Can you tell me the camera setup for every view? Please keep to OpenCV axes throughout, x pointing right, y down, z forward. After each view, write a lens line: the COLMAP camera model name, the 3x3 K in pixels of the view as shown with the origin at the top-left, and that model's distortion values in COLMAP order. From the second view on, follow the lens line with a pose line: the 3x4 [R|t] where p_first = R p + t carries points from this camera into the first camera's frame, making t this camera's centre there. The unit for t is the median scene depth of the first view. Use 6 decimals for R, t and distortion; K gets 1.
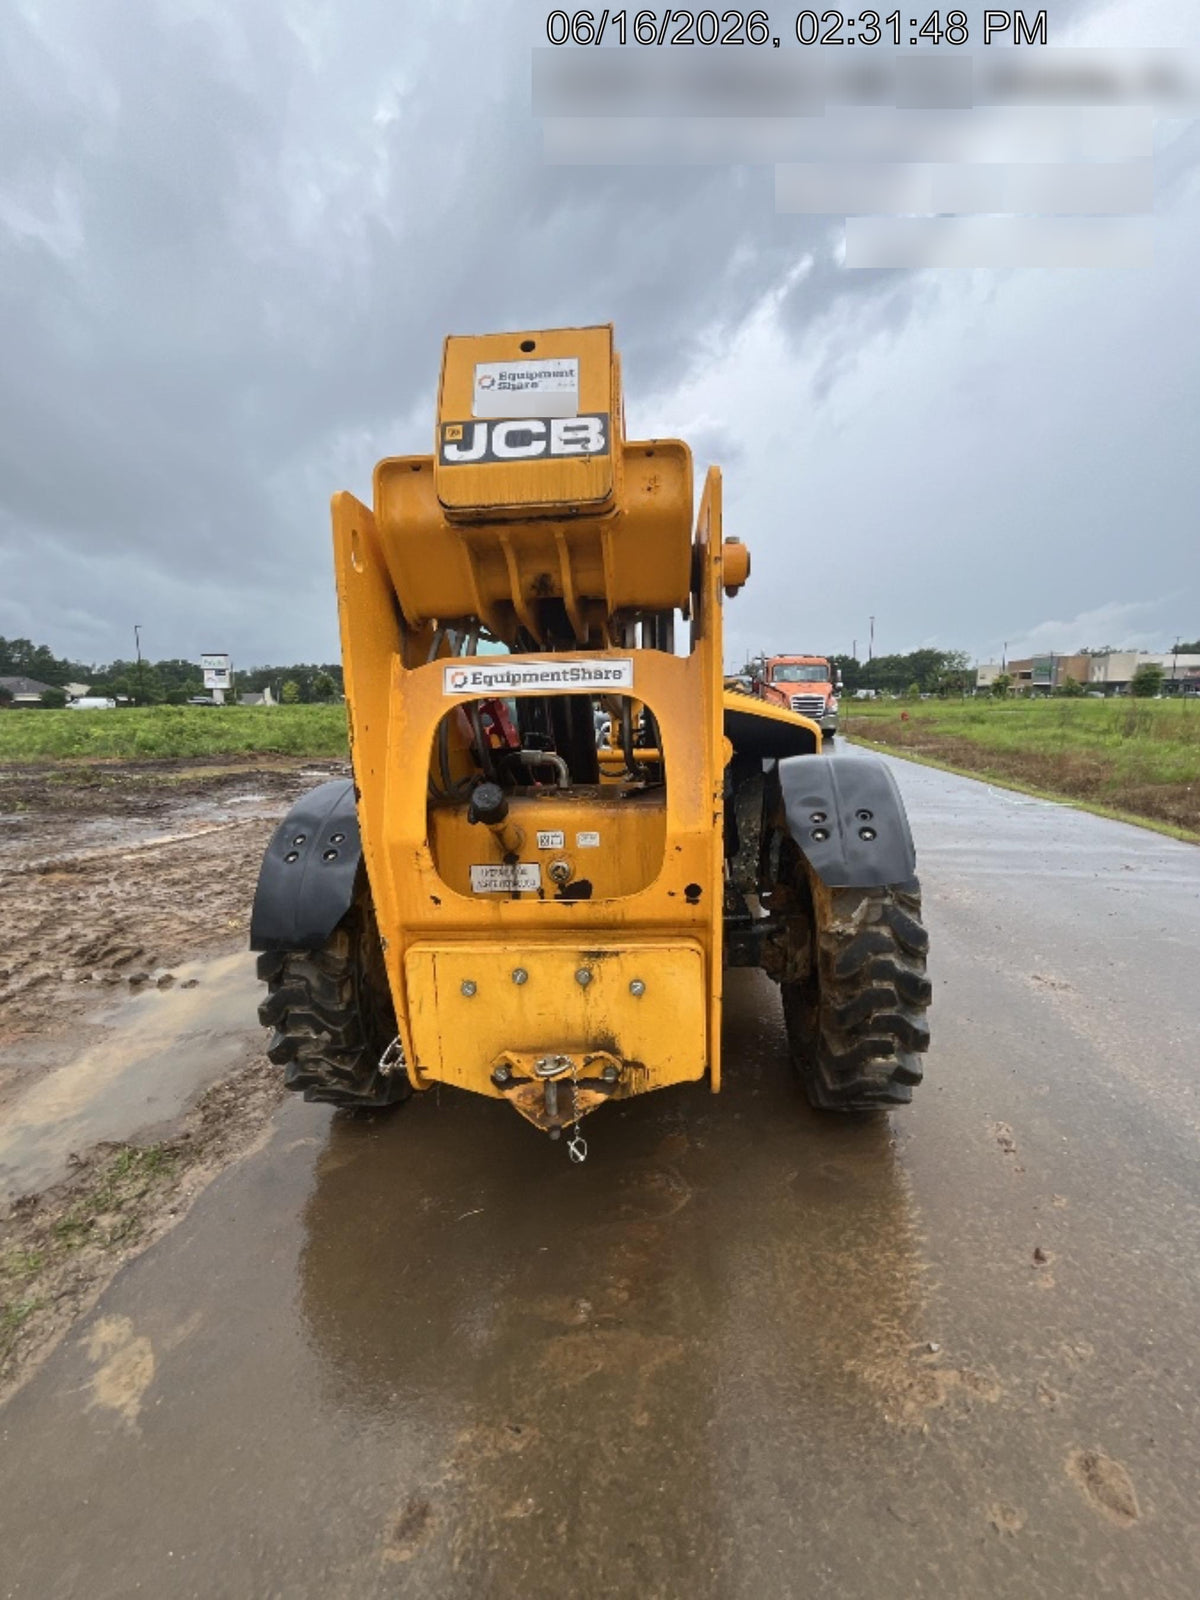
lens RADIAL K [[650.8, 0, 598.5], [0, 650.8, 807.5], [0, 0, 1]] dist [-0.009228, 0.001926]
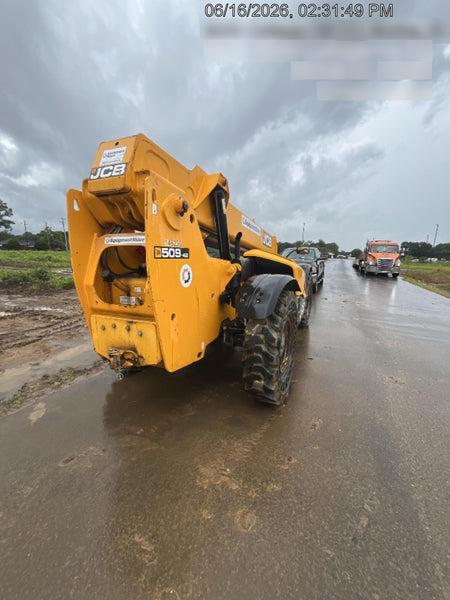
lens RADIAL K [[244.1, 0, 222.9], [0, 244.1, 304.0], [0, 0, 1]] dist [-0.009228, 0.001926]
pose [[0.946155, 0.103664, -0.306666, 0.815169], [-0.093375, 0.994470, 0.048078, 0.022727], [0.309954, -0.016854, 0.950602, -0.064803]]
